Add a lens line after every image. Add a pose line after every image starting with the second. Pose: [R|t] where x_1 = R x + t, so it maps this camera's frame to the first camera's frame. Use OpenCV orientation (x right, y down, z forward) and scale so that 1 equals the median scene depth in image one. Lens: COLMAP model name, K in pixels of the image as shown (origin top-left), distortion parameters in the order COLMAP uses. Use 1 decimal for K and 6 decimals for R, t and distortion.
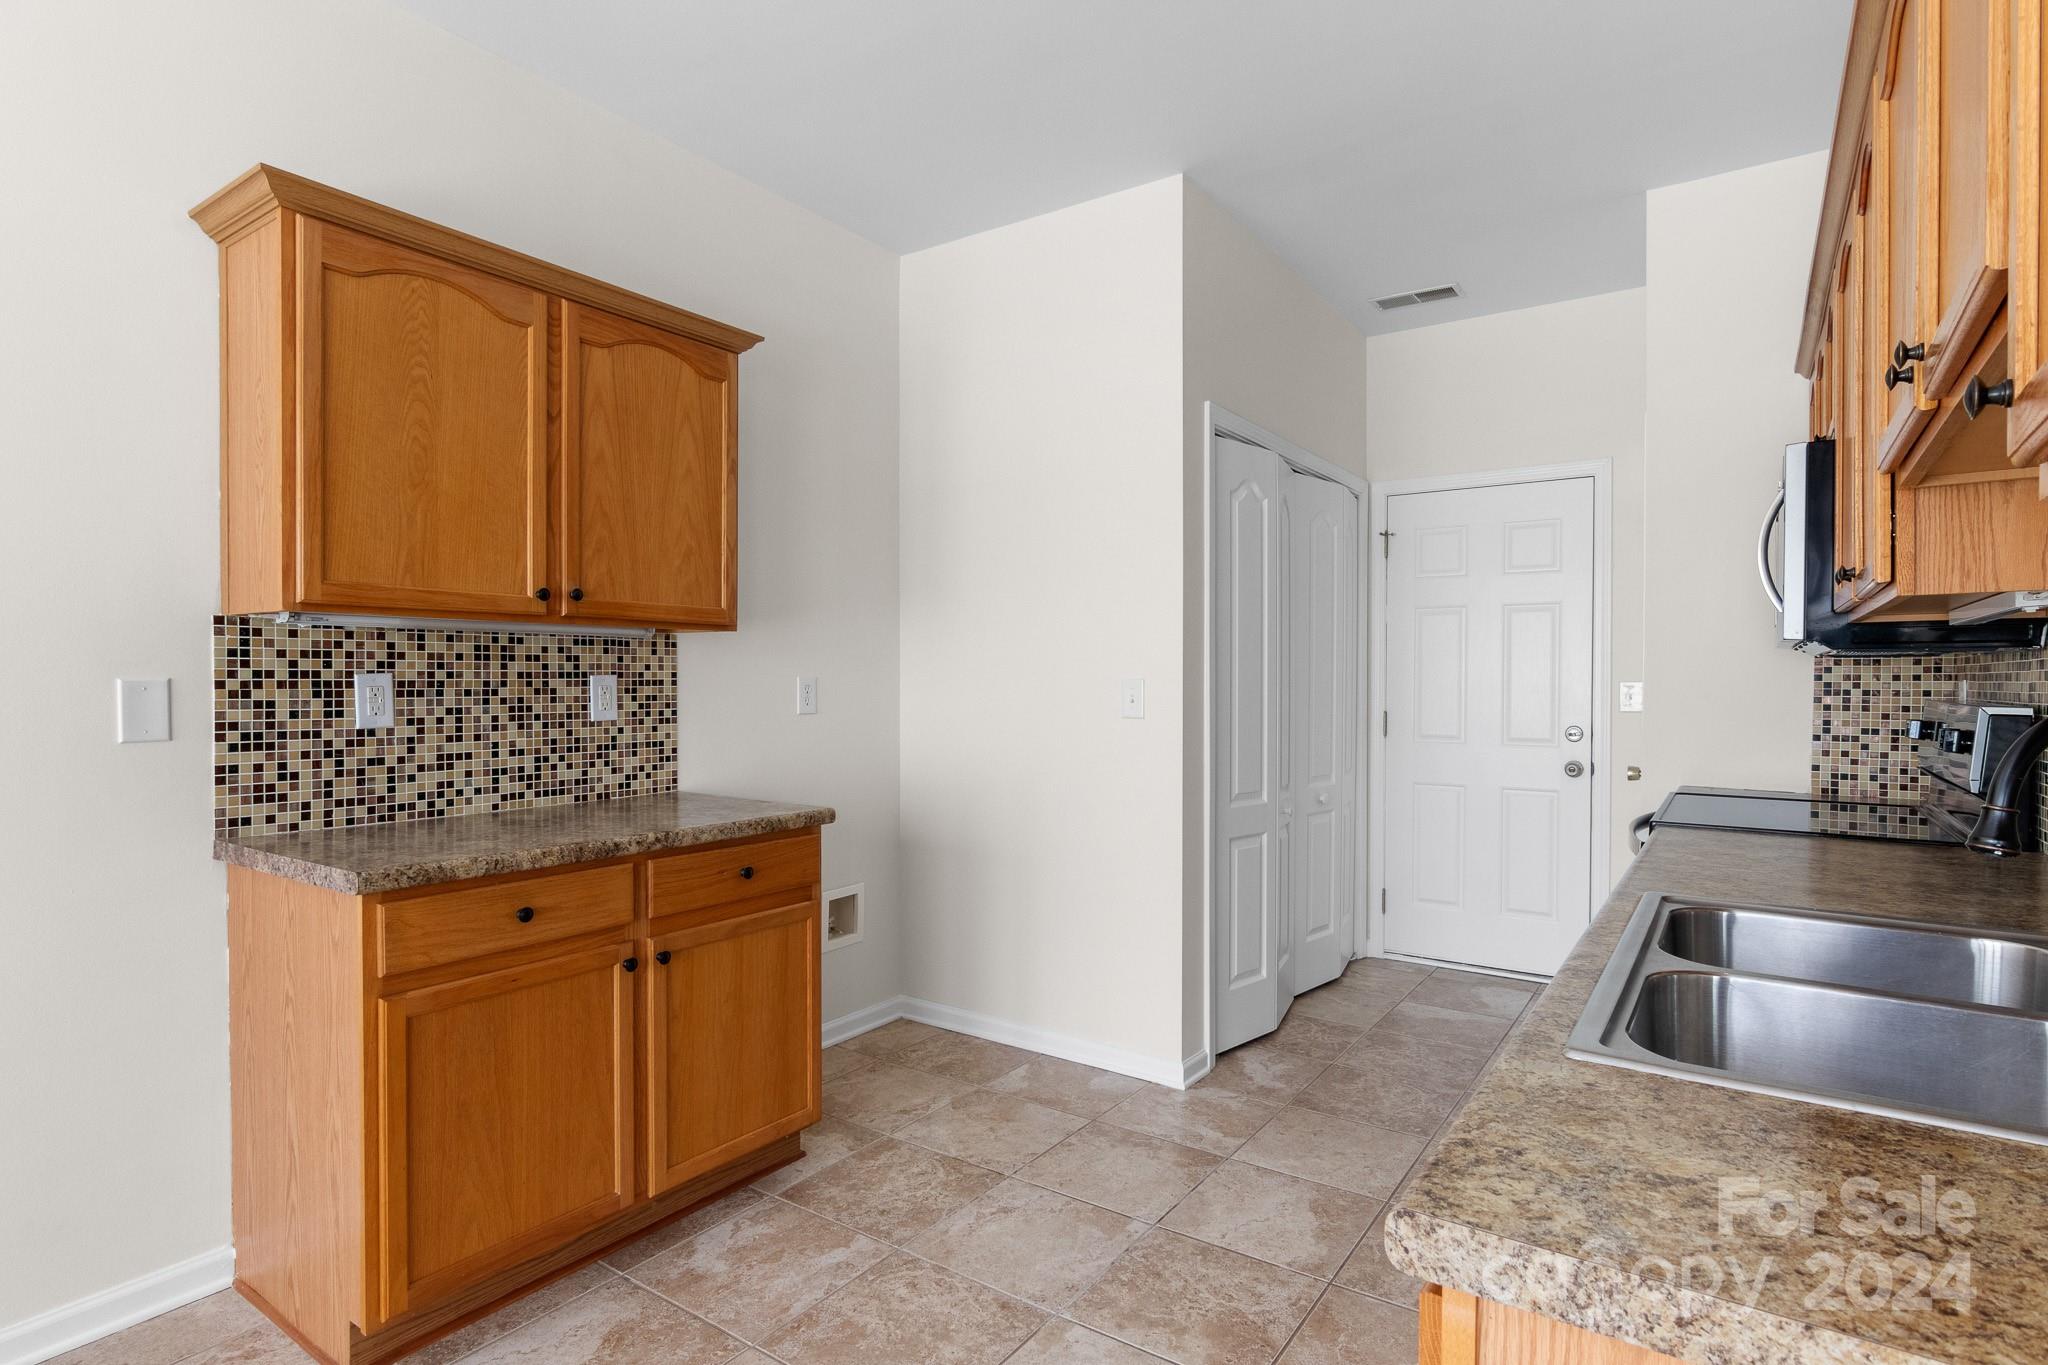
lens RADIAL K [[1054.7, 0, 1039.9], [0, 1054.7, 694.5], [0, 0, 1]] dist [-0.005761, 0.003220]
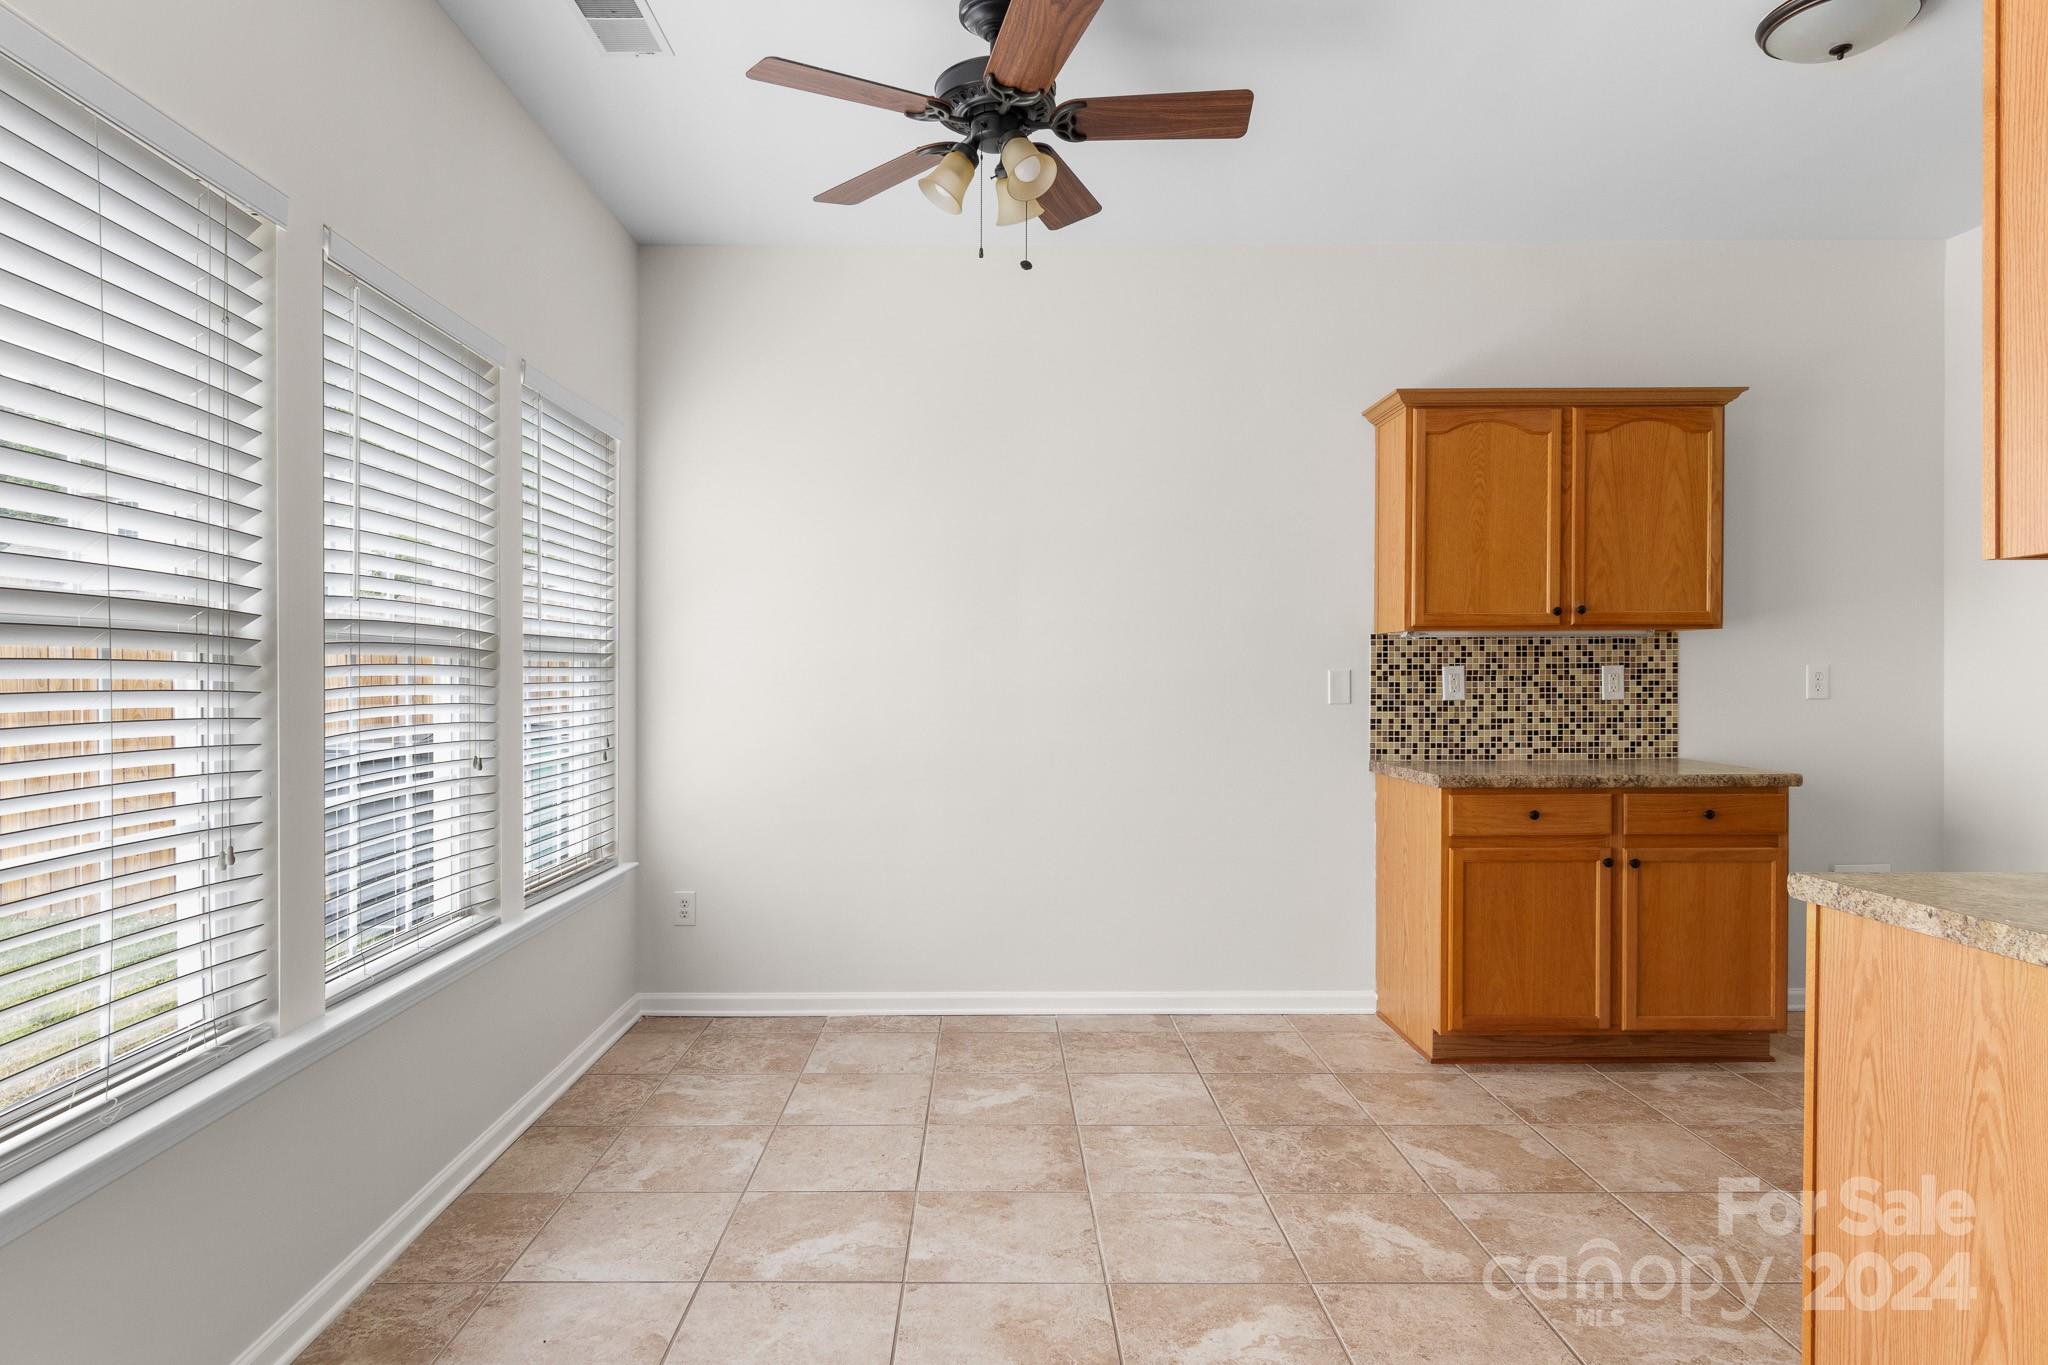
lens RADIAL K [[1127.7, 0, 980.5], [0, 1127.7, 700.4], [0, 0, 1]] dist [-0.006135, -0.000613]
pose [[0.555724, 0.013009, -0.831265, 0.386245], [-0.005728, 0.999914, 0.011819, 0.016029], [0.831347, -0.001807, 0.555750, -0.541431]]
